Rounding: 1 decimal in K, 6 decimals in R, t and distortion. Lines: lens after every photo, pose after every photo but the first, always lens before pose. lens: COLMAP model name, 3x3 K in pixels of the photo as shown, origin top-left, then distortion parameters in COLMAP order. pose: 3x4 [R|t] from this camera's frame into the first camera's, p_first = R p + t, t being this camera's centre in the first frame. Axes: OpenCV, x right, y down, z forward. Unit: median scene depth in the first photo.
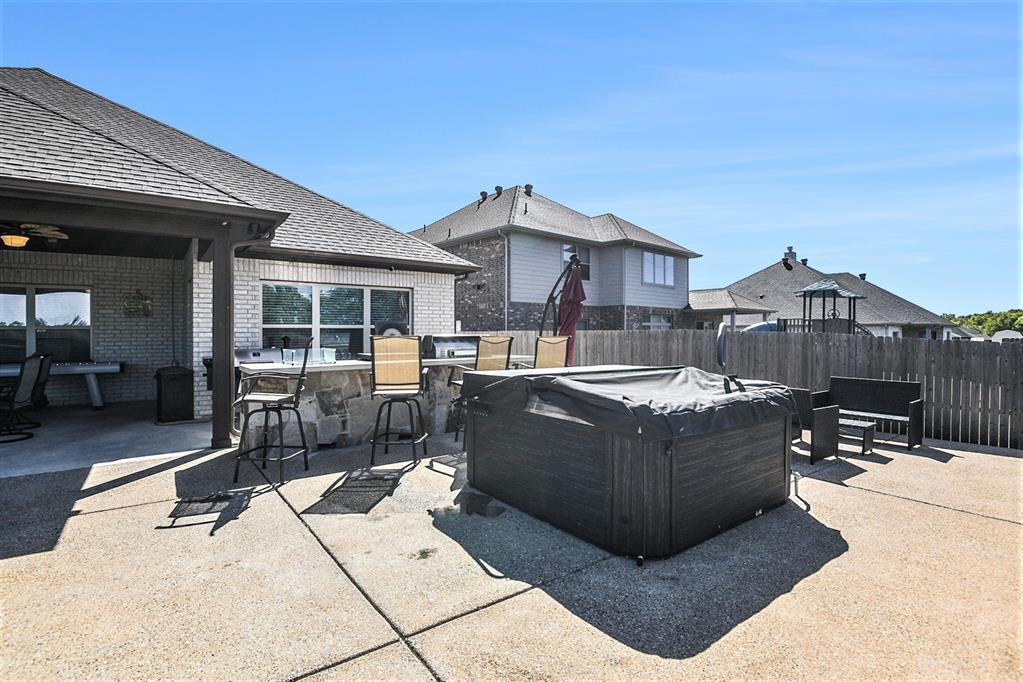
lens RADIAL K [[474.3, 0, 511.5], [0, 474.3, 341.0], [0, 0, 1]] dist [-0.012298, -0.018017]
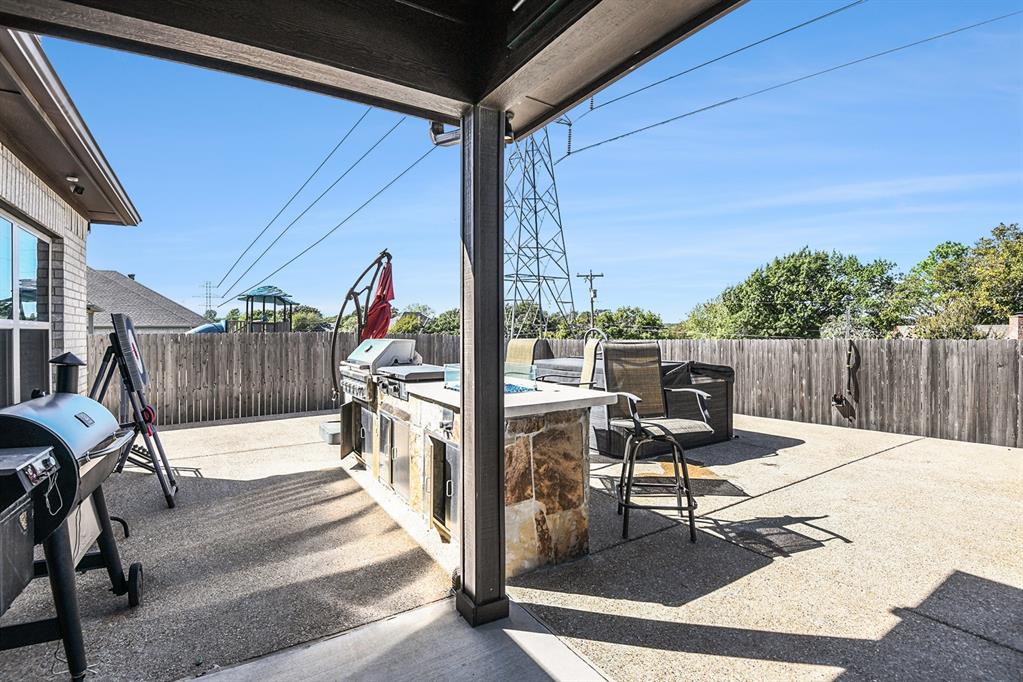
lens RADIAL K [[480.4, 0, 511.5], [0, 480.4, 341.0], [0, 0, 1]] dist [0.001030, -0.026422]
pose [[0.078047, -0.017268, 0.996800, -1.292010], [0.021709, 0.999642, 0.015617, -0.028672], [-0.996713, 0.020421, 0.078394, 1.166997]]
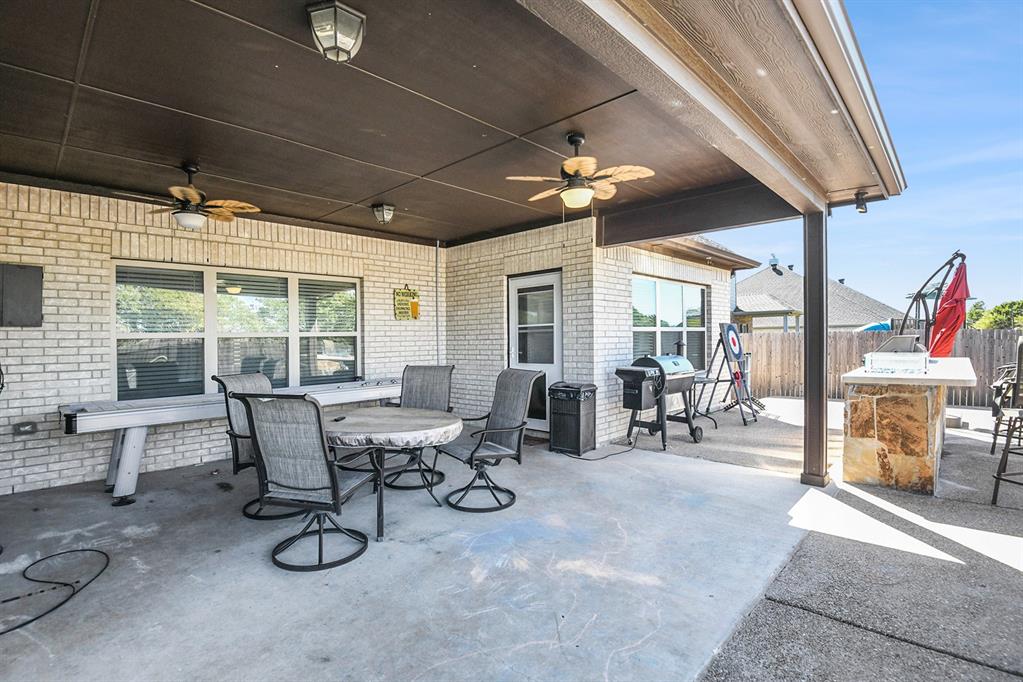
lens RADIAL K [[481.1, 0, 511.5], [0, 481.1, 341.0], [0, 0, 1]] dist [-0.014661, -0.001307]
pose [[0.985793, -0.014438, 0.167343, -1.538587], [0.016321, 0.999818, -0.009887, -0.010435], [-0.167170, 0.012478, 0.985849, 0.380796]]
